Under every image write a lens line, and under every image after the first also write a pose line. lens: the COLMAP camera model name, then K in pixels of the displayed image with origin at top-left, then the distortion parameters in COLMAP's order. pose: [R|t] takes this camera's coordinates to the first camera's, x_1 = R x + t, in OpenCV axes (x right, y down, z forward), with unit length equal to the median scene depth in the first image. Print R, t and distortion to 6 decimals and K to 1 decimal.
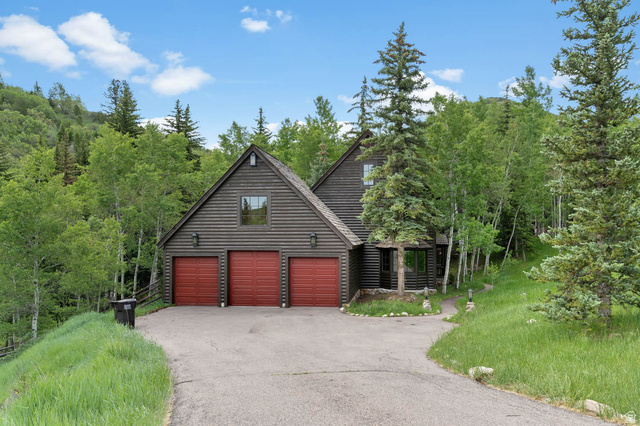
lens RADIAL K [[533.7, 0, 320.0], [0, 533.7, 213.0], [0, 0, 1]] dist [0.005108, 0.000659]
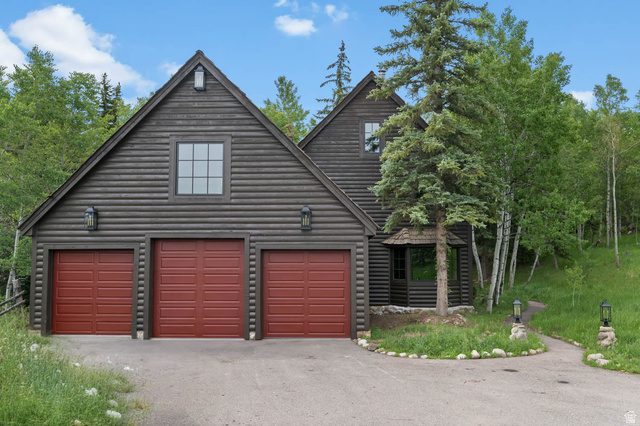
lens RADIAL K [[532.0, 0, 320.0], [0, 532.0, 213.0], [0, 0, 1]] dist [-0.001593, -0.001208]
pose [[0.995057, 0.008006, 0.098979, -0.051995], [-0.004125, 0.999217, -0.039349, 0.064150], [-0.099217, 0.038747, 0.994311, 0.422758]]
